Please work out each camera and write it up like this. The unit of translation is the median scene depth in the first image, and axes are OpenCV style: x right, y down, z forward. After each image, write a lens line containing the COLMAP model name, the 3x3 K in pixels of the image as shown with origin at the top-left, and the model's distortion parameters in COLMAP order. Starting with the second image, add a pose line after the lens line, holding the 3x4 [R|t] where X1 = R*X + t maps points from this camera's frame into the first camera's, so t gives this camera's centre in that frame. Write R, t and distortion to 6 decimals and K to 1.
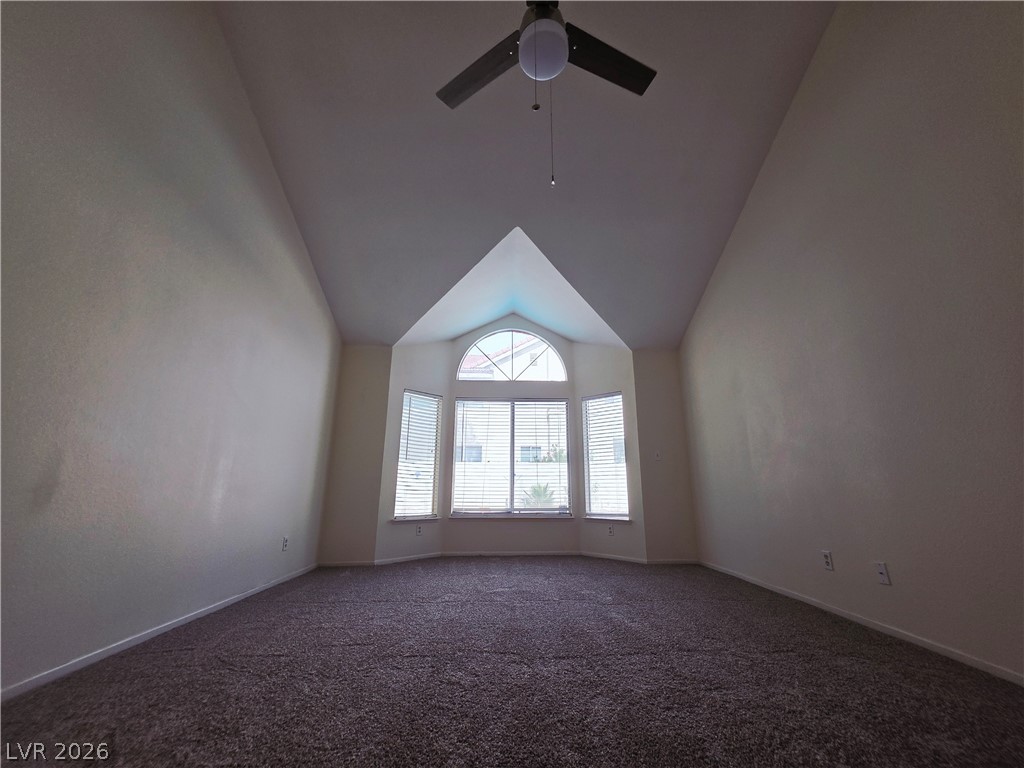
lens RADIAL K [[409.9, 0, 517.4], [0, 409.9, 381.6], [0, 0, 1]] dist [-0.000304, 0.000321]
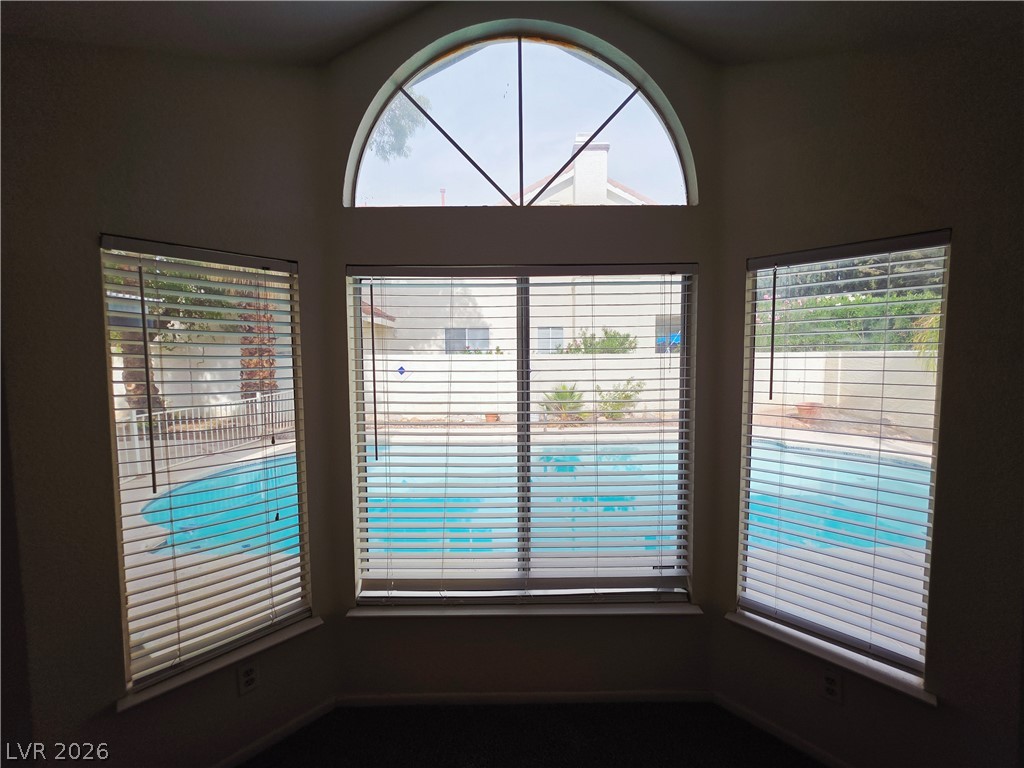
lens RADIAL K [[409.9, 0, 517.4], [0, 409.9, 381.6], [0, 0, 1]] dist [-0.000304, 0.000321]
pose [[0.999172, -0.004505, -0.040429, -0.003244], [0.016779, 0.951009, 0.308706, 0.033933], [0.037057, -0.309129, 0.950298, 0.794011]]
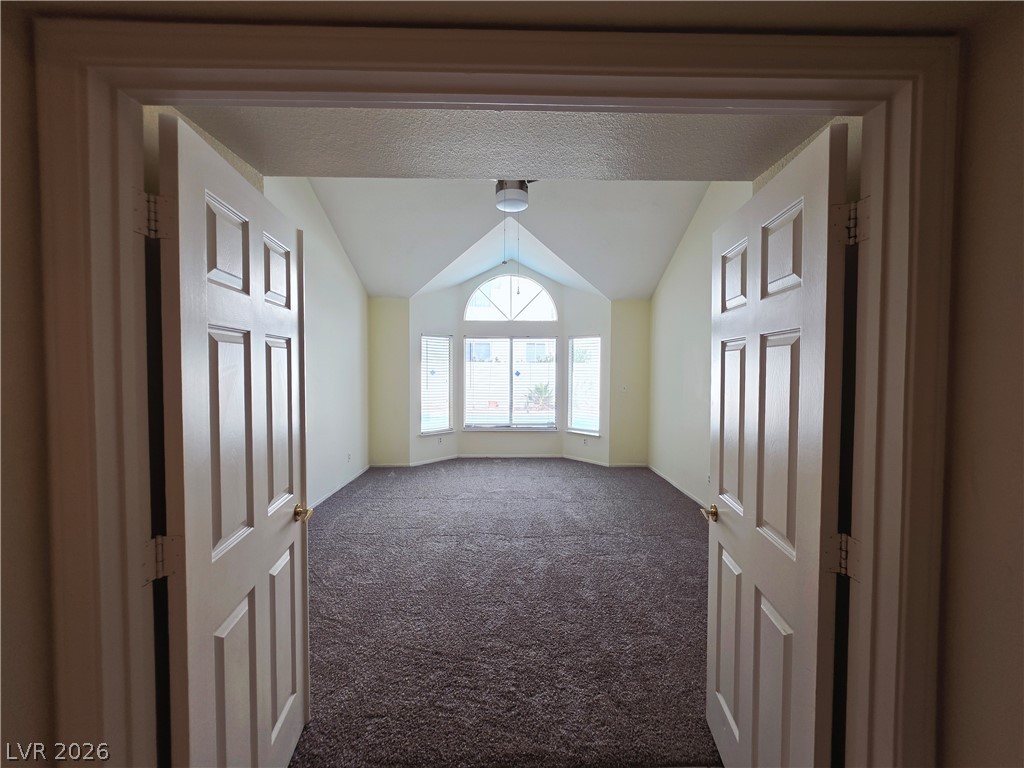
lens RADIAL K [[409.9, 0, 517.4], [0, 409.9, 381.6], [0, 0, 1]] dist [-0.000304, 0.000321]
pose [[0.999718, 0.003798, -0.023426, 0.041897], [0.003016, 0.958771, 0.284165, -0.204255], [0.023540, -0.284155, 0.958489, -0.220524]]
